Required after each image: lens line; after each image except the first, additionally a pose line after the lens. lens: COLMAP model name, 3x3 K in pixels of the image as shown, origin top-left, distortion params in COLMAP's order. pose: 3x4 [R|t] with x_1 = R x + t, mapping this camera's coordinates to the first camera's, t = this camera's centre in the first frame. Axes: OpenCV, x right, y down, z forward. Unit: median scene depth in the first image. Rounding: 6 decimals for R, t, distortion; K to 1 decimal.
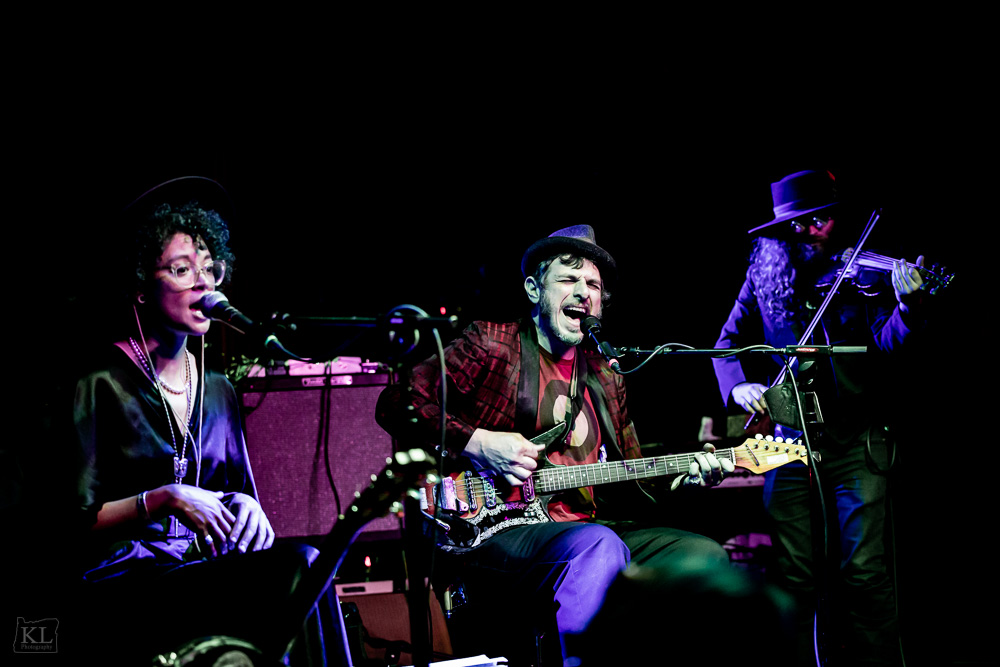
lens RADIAL K [[1938.5, 0, 500.0], [0, 1938.5, 333.5], [0, 0, 1]] dist [0.038715, 3.472121]
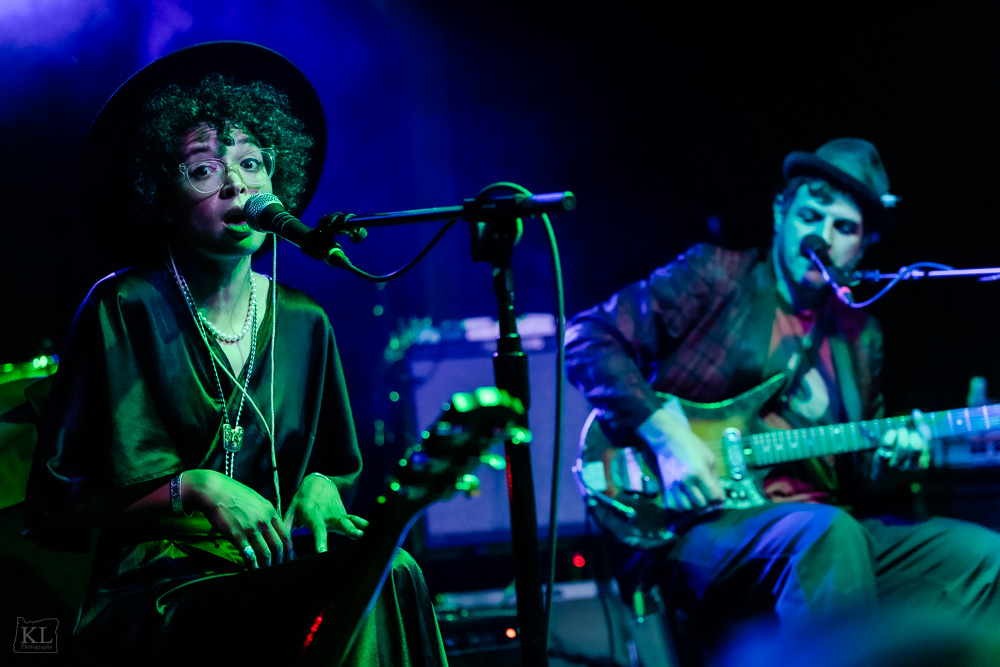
lens RADIAL K [[1938.5, 0, 500.0], [0, 1938.5, 333.5], [0, 0, 1]] dist [0.038715, 3.472121]
pose [[0.990711, -0.033438, -0.131811, 0.025468], [0.034164, 0.999411, 0.003254, 0.024190], [0.131625, -0.007727, 0.991269, 0.231036]]
